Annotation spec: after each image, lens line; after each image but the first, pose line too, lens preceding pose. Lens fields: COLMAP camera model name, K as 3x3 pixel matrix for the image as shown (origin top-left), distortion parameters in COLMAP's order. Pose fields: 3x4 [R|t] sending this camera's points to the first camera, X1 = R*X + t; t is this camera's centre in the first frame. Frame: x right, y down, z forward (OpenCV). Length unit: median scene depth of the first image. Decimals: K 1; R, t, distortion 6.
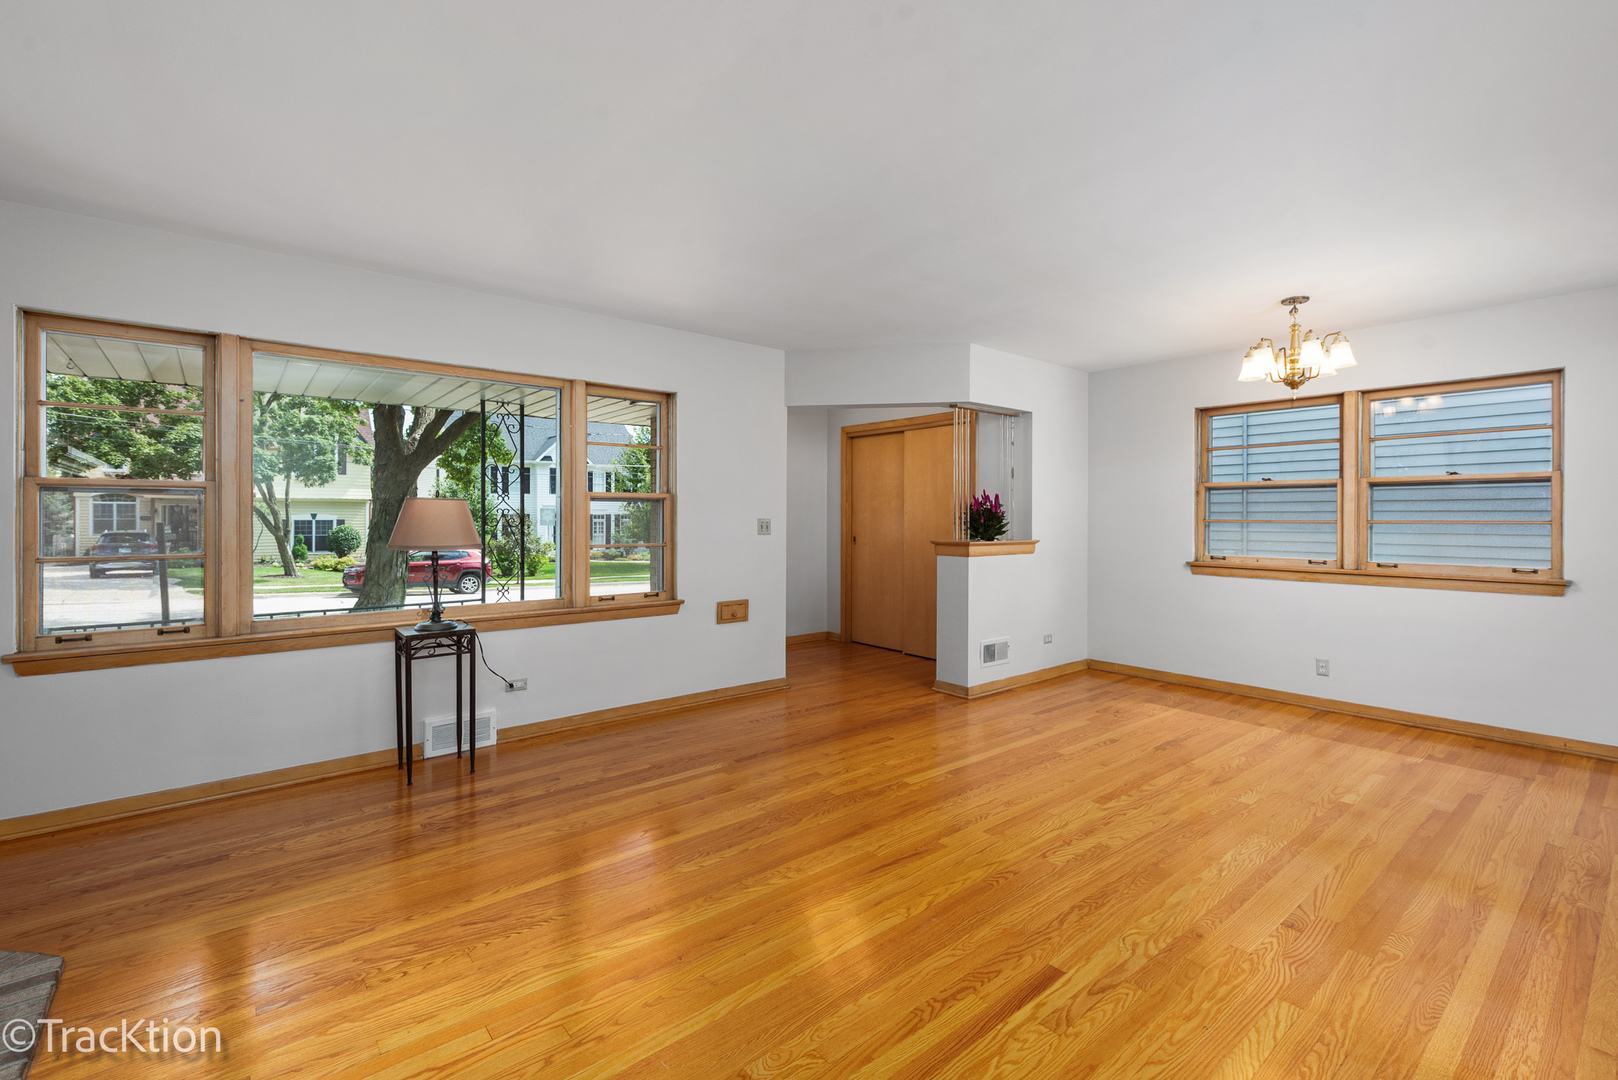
lens RADIAL K [[723.2, 0, 814.8], [0, 723.2, 513.2], [0, 0, 1]] dist [0.013819, -0.000474]
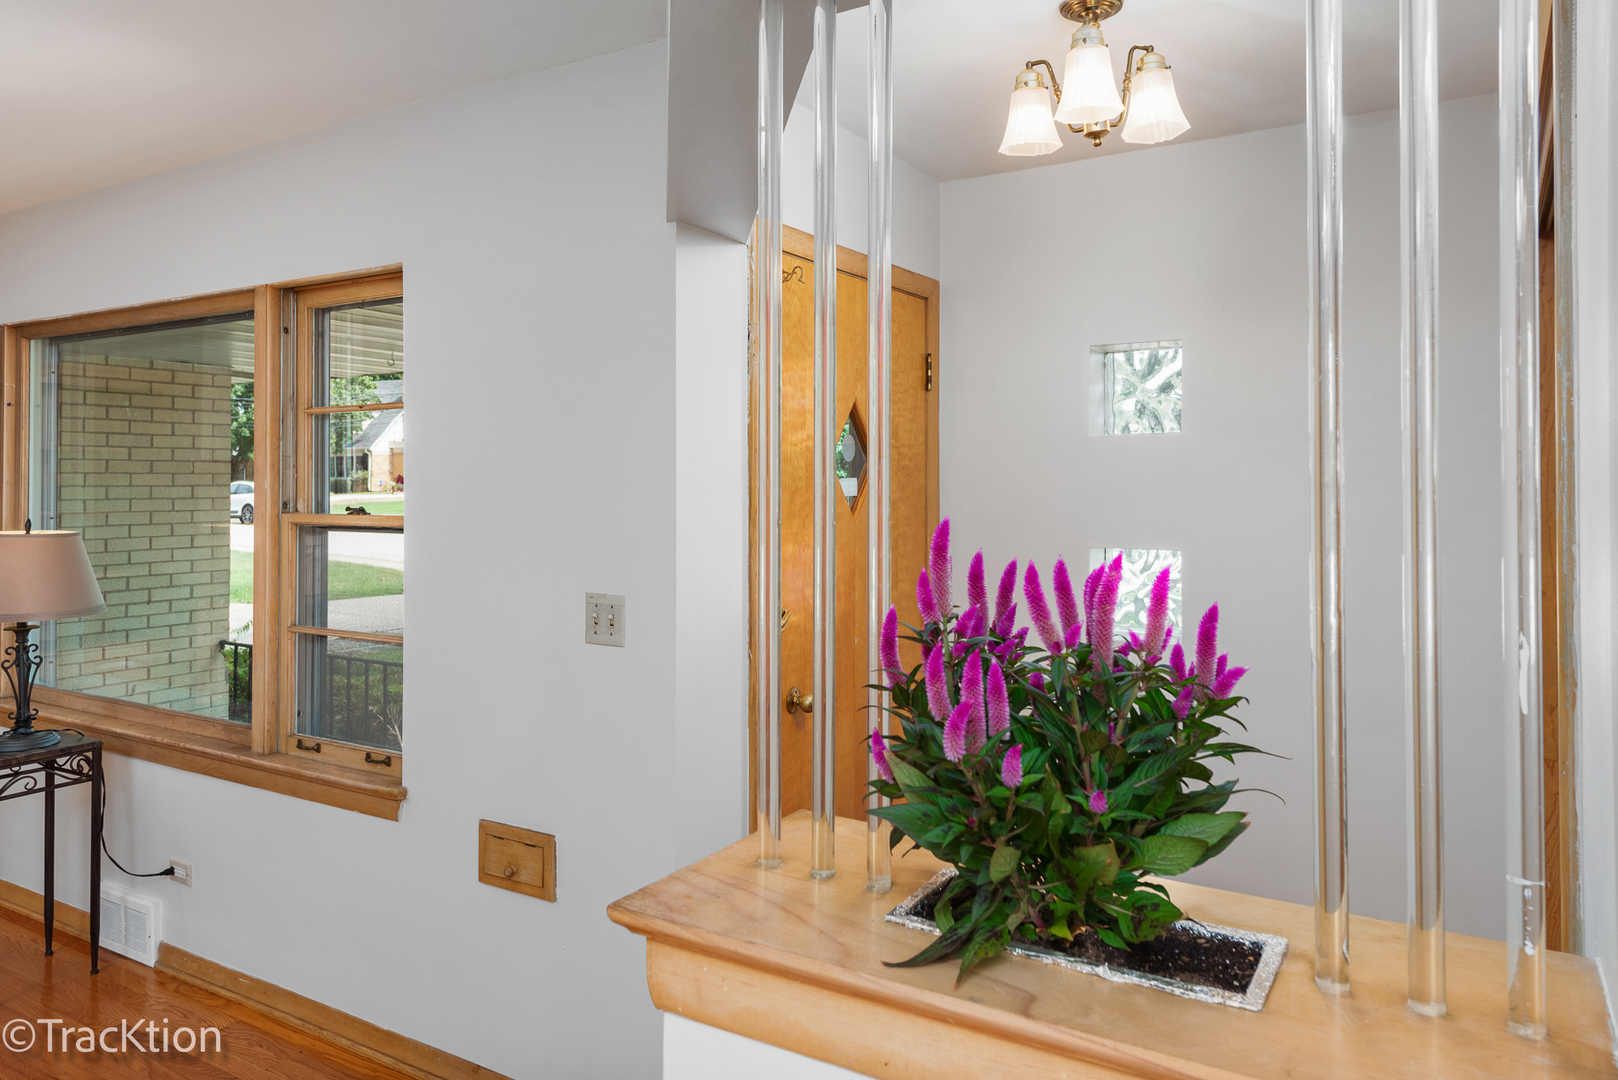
lens RADIAL K [[1095.5, 0, 807.0], [0, 1095.5, 472.2], [0, 0, 1]] dist [0.024510, -0.000969]
pose [[0.318400, -0.011990, -0.947881, 0.674533], [0.002703, 0.999927, -0.011741, -0.065889], [0.947953, 0.001177, 0.318409, 1.512290]]
